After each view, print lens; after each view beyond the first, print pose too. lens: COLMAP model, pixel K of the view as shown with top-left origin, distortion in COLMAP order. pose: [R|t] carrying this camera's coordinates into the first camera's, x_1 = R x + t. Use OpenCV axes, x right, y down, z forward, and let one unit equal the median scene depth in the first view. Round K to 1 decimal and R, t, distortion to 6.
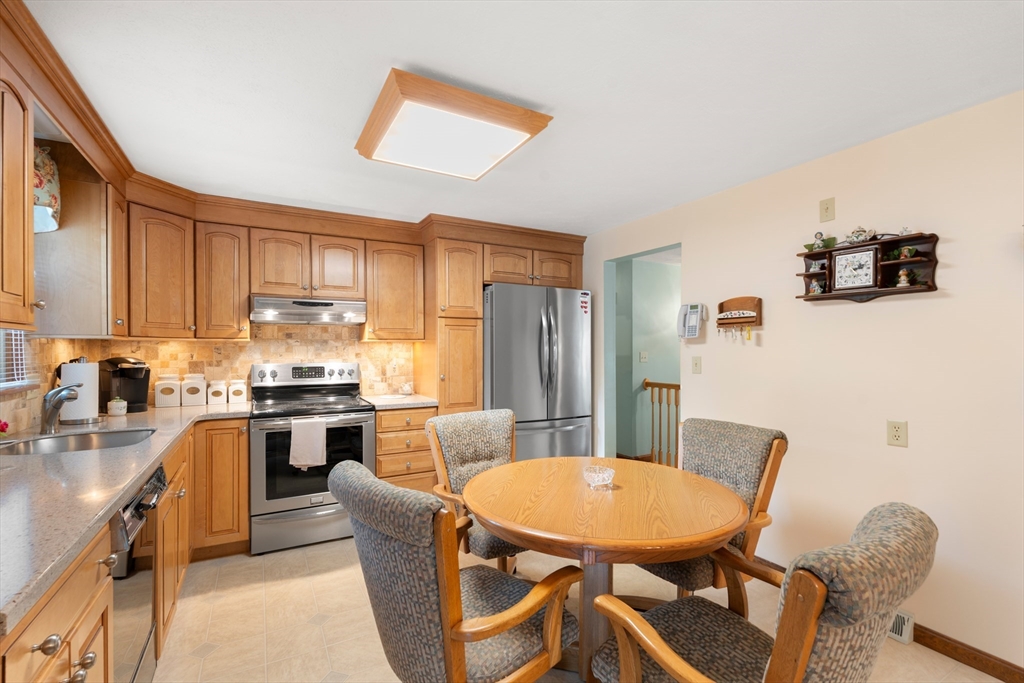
lens RADIAL K [[450.7, 0, 511.2], [0, 450.7, 350.0], [0, 0, 1]] dist [-0.003029, 0.000304]
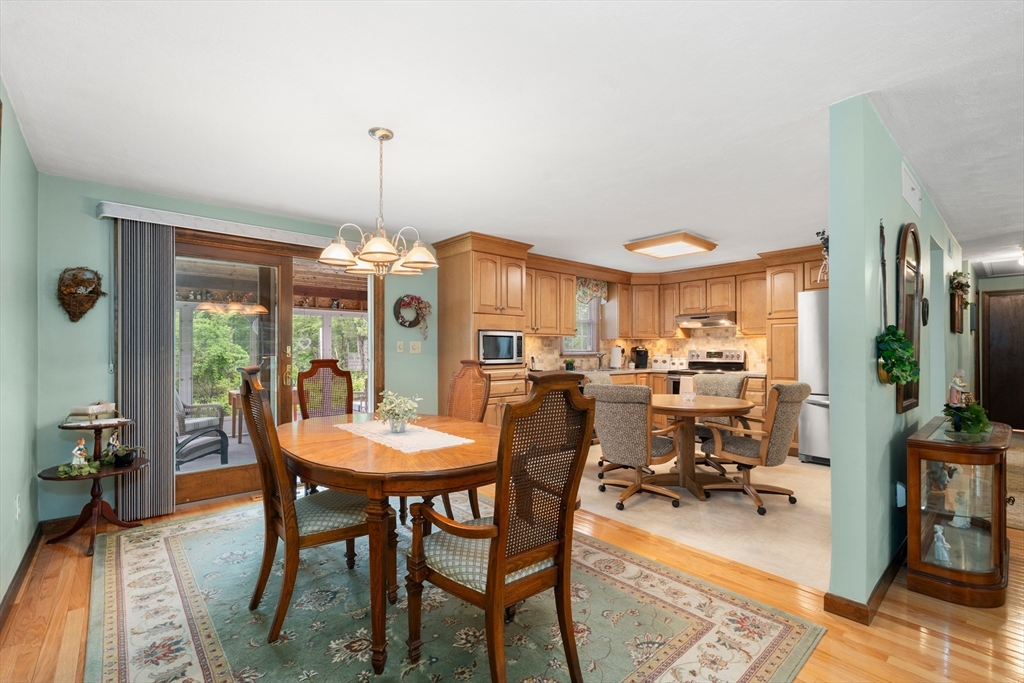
lens RADIAL K [[450.7, 0, 515.7], [0, 450.7, 348.2], [0, 0, 1]] dist [-0.003029, 0.000304]
pose [[0.210982, -0.004754, -0.977478, 1.406571], [-0.001683, 0.999985, -0.005226, 0.042203], [0.977488, 0.002748, 0.210971, -0.178152]]
